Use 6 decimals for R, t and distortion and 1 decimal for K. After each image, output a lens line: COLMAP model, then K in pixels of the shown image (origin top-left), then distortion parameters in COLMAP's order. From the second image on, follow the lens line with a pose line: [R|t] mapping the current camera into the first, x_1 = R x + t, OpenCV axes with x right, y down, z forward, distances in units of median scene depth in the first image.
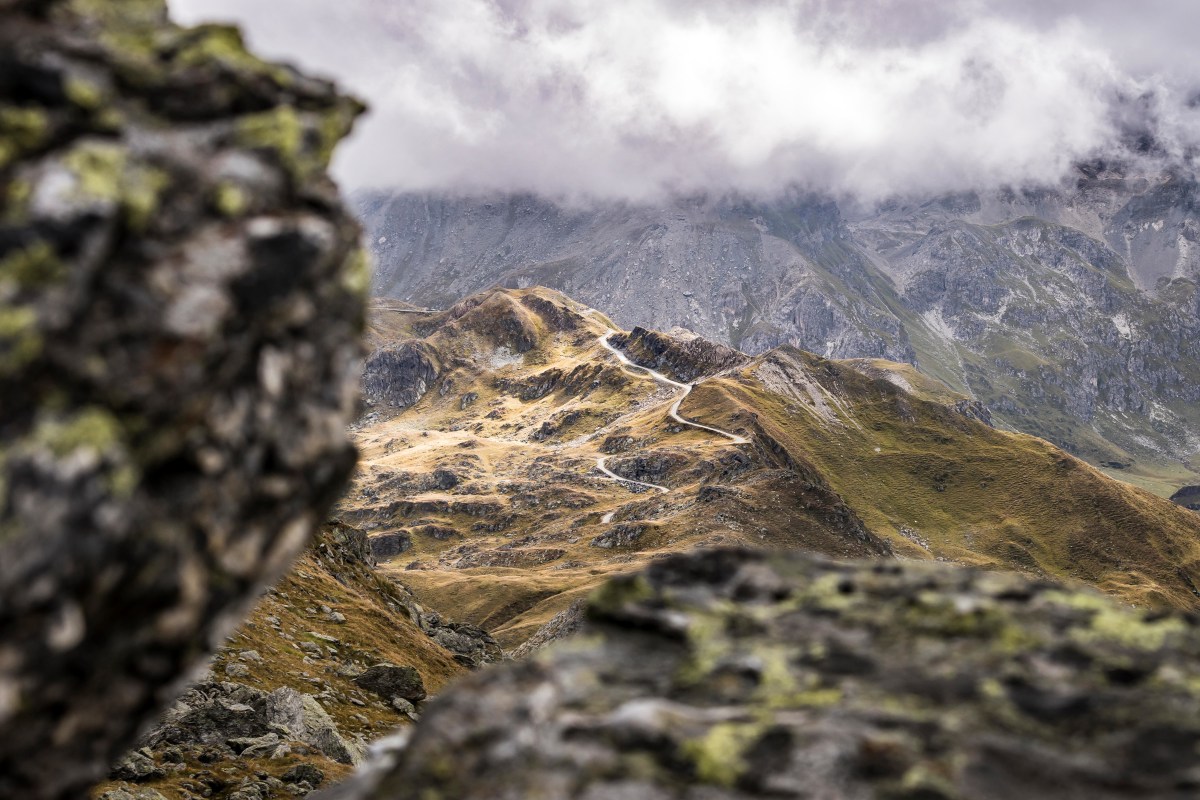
lens RADIAL K [[2022.8, 0, 599.8], [0, 2022.8, 400.3], [0, 0, 1]] dist [-0.004352, 0.000000]
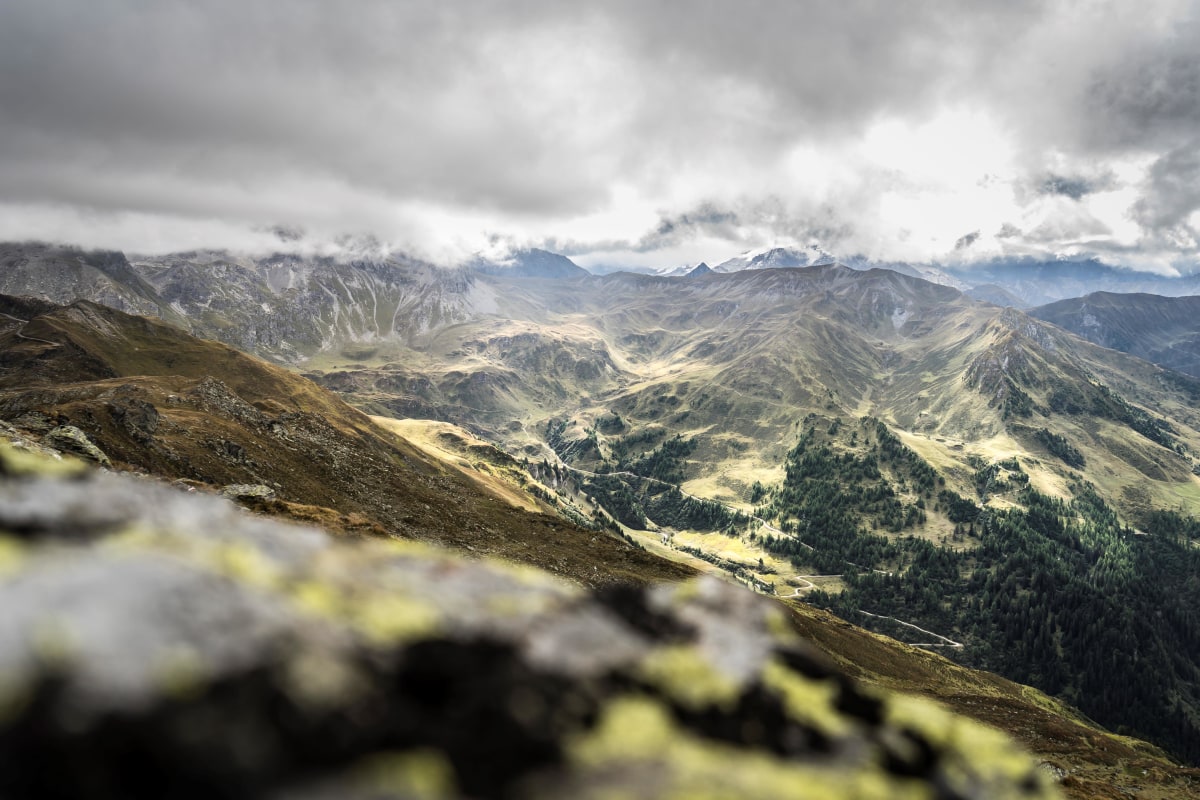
lens RADIAL K [[2022.8, 0, 600.1], [0, 2022.8, 400.1], [0, 0, 1]] dist [-0.004352, 0.000000]
pose [[0.874343, -0.139930, 0.464698, -0.419898], [0.023465, 0.968600, 0.247515, -0.435472], [-0.484741, -0.205509, 0.850172, -0.971736]]
